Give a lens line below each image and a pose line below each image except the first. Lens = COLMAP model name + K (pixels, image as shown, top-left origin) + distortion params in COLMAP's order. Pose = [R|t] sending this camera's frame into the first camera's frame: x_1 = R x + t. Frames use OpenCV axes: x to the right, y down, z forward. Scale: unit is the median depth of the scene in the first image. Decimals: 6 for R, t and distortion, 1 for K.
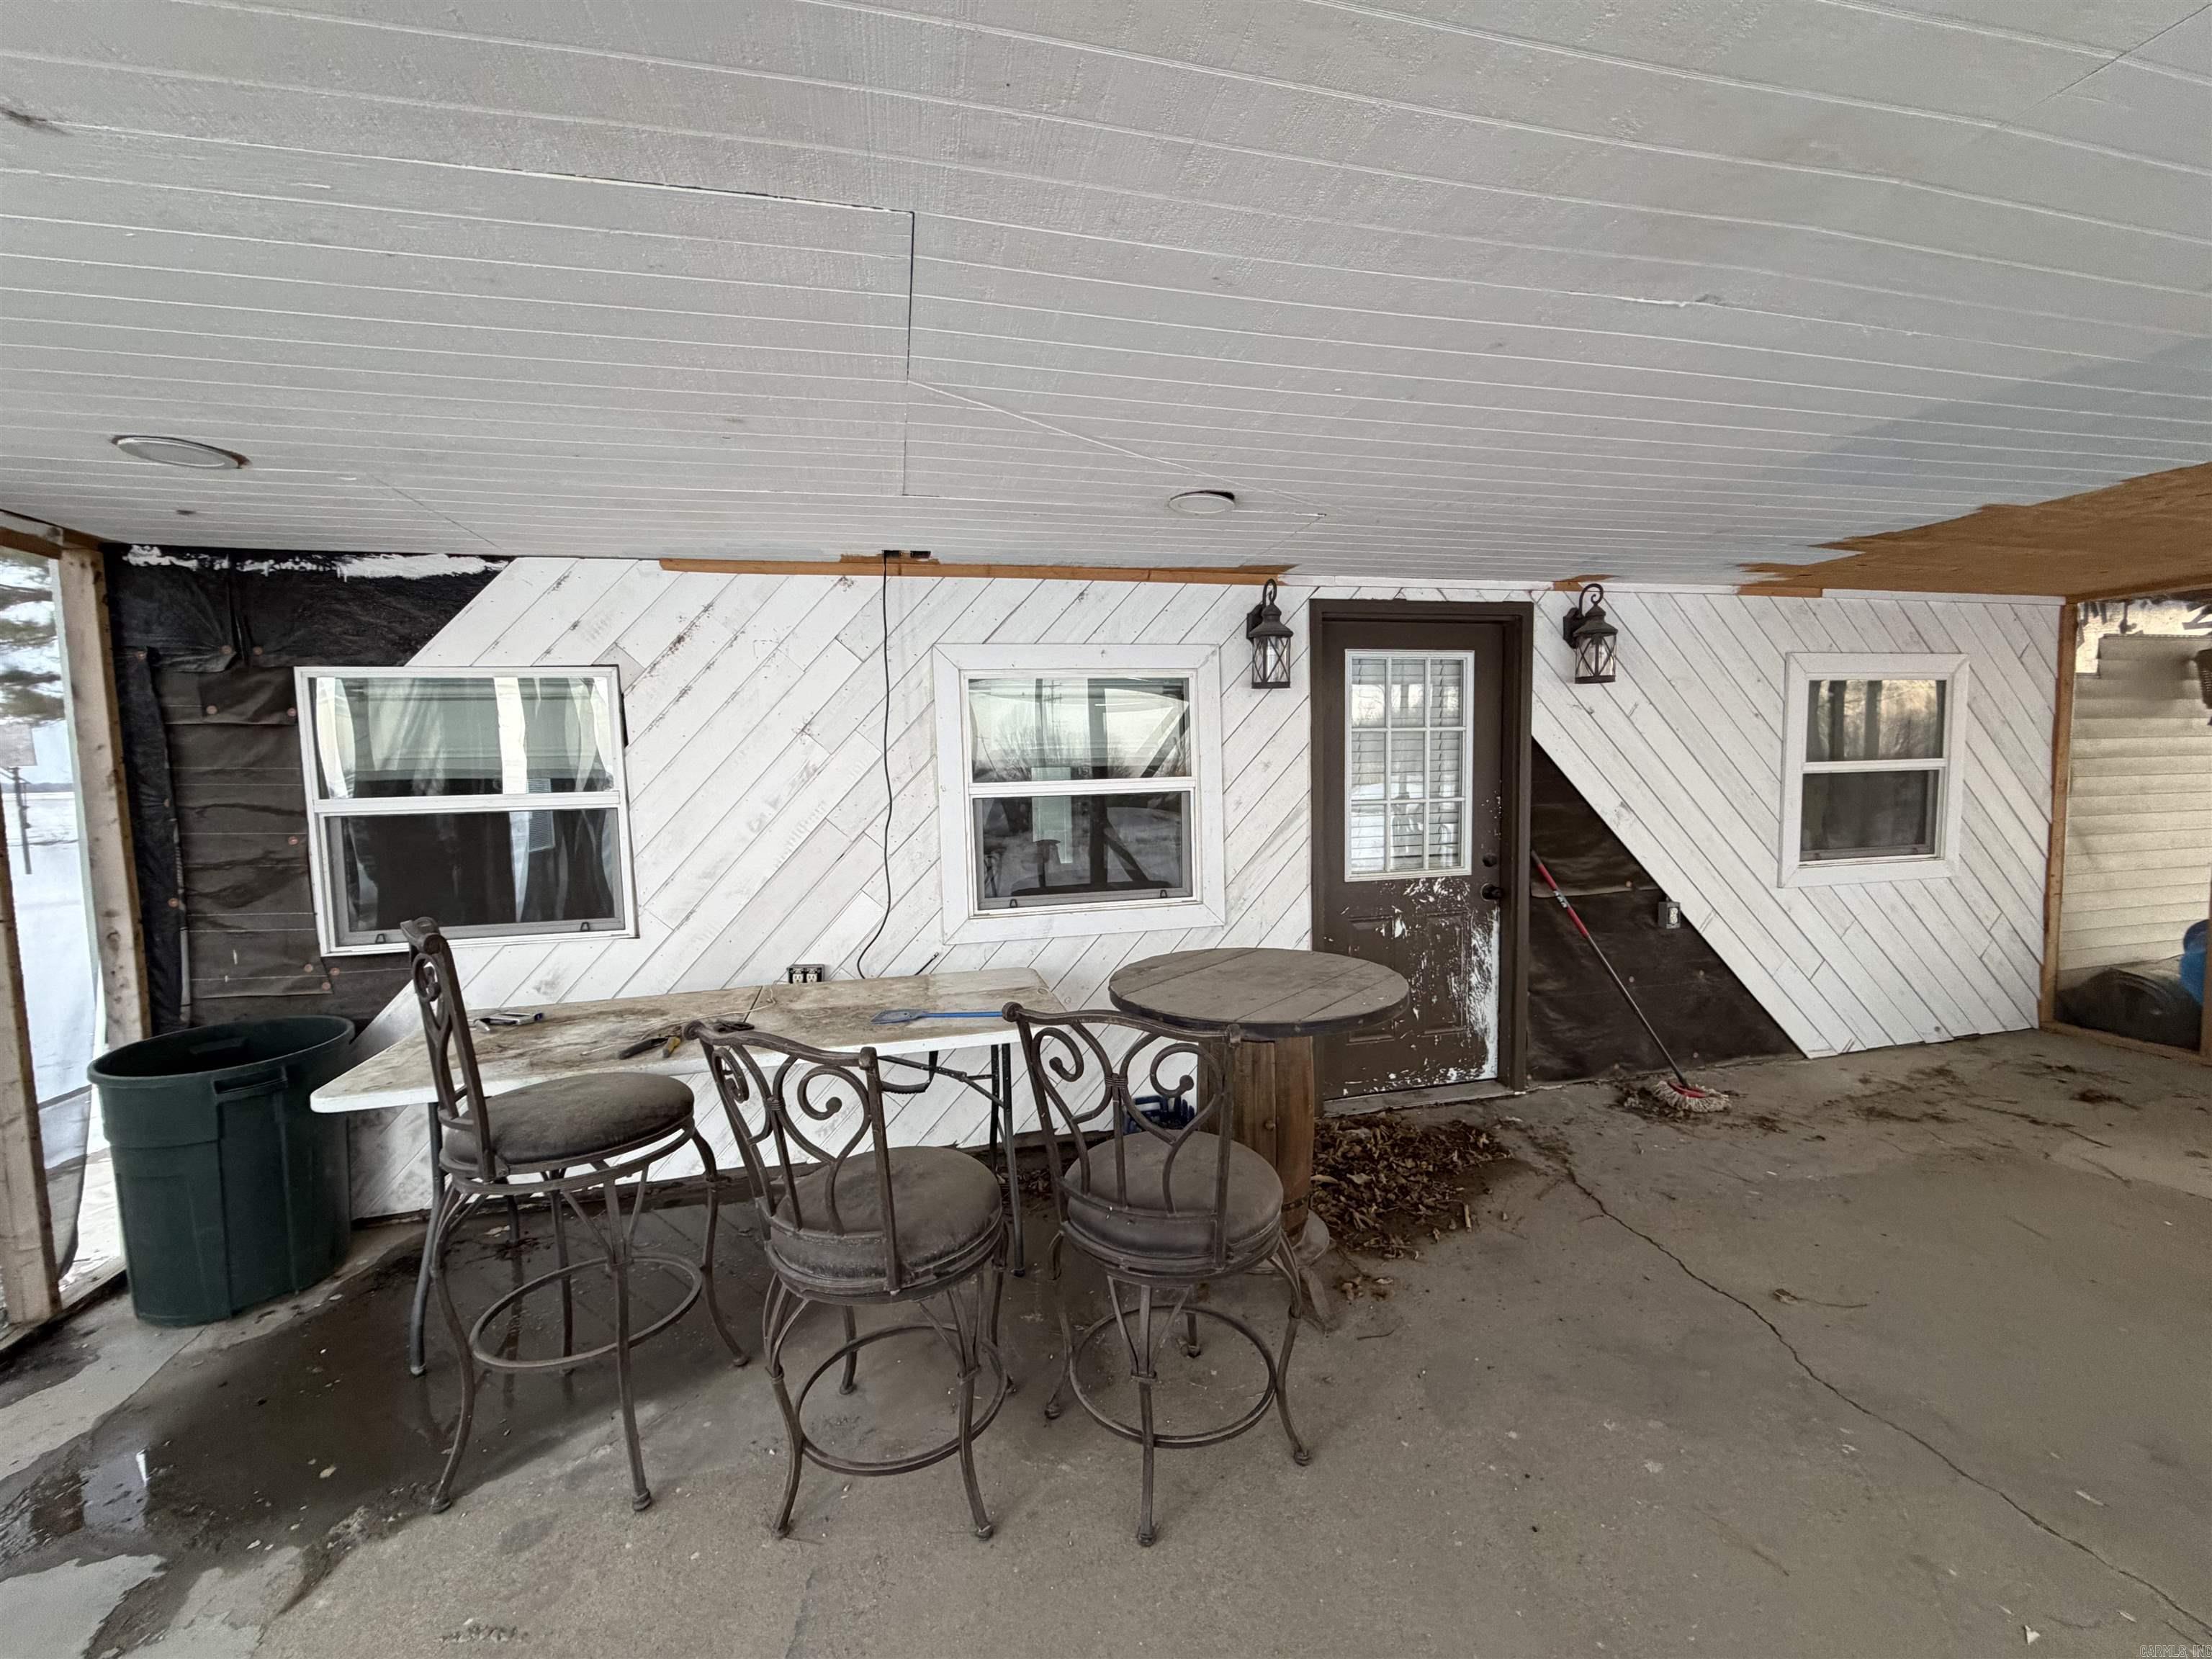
lens RADIAL K [[880.5, 0, 1107.5], [0, 880.5, 826.9], [0, 0, 1]] dist [-0.000763, 0.000279]
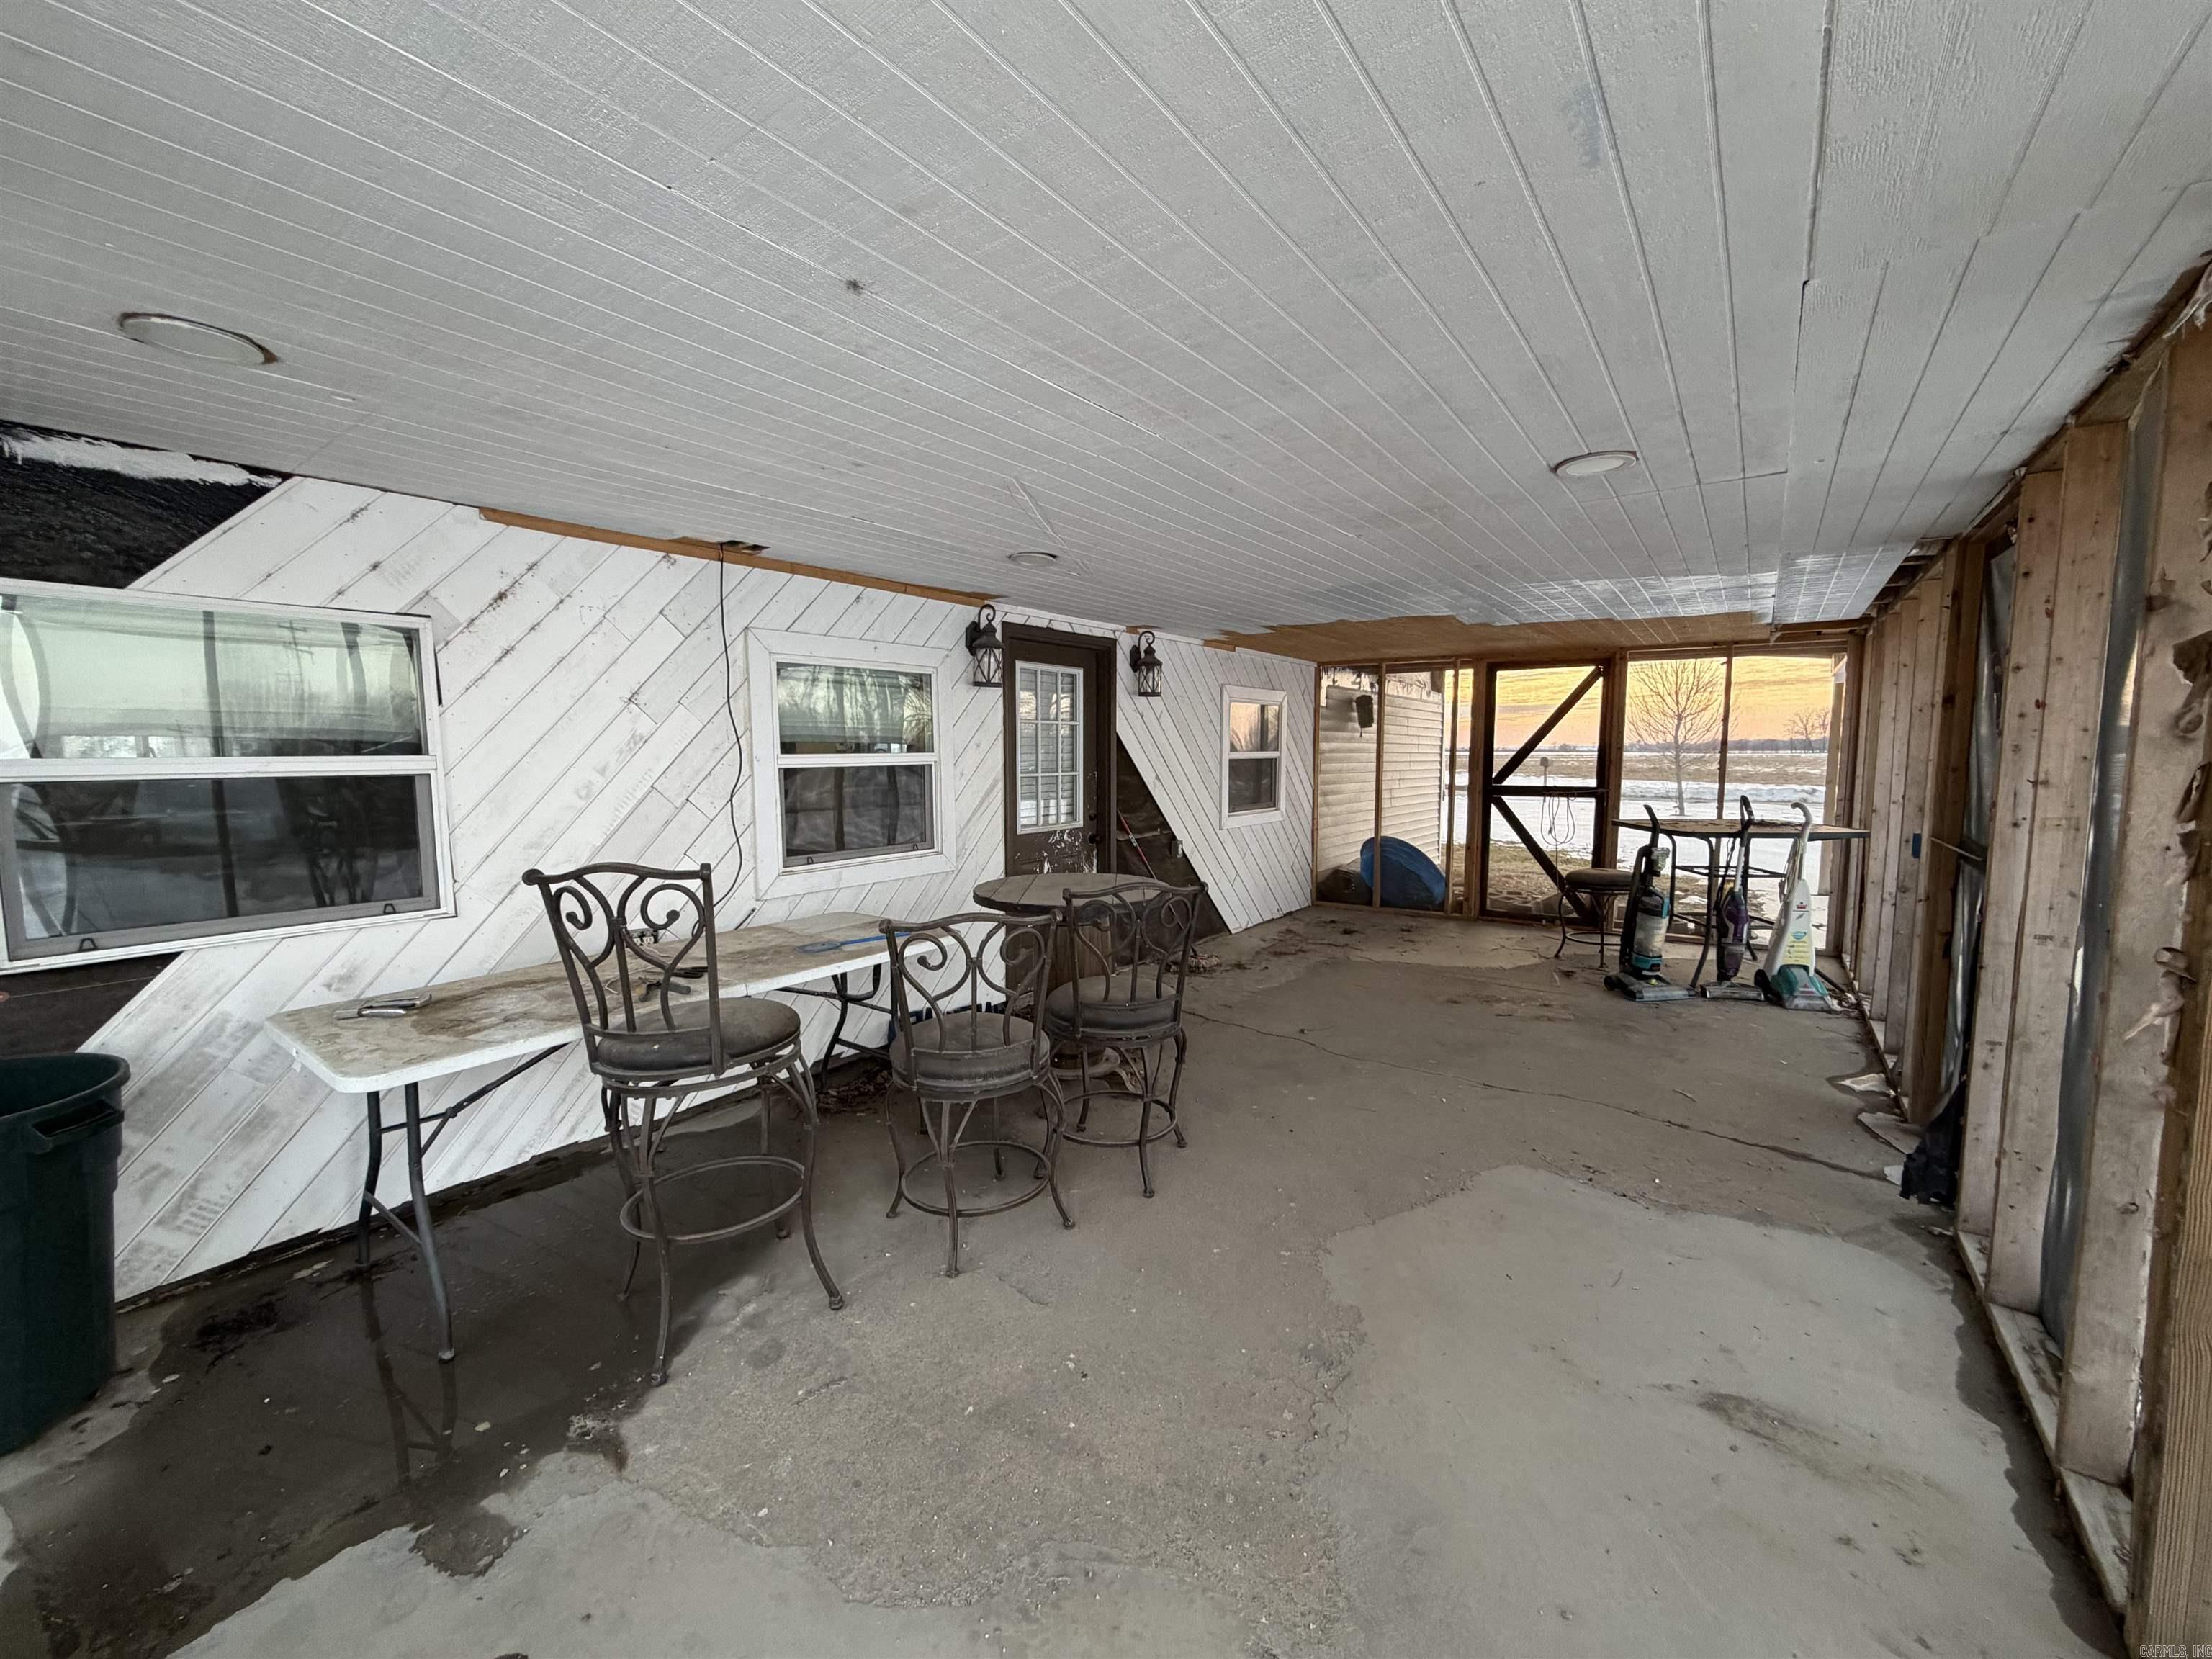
lens RADIAL K [[880.5, 0, 1104.3], [0, 880.5, 830.1], [0, 0, 1]] dist [-0.000763, 0.000279]
pose [[0.764781, -0.038096, 0.643163, -0.533884], [0.028609, 0.999274, 0.025170, 0.028423], [-0.643655, -0.000849, 0.765315, -0.121141]]
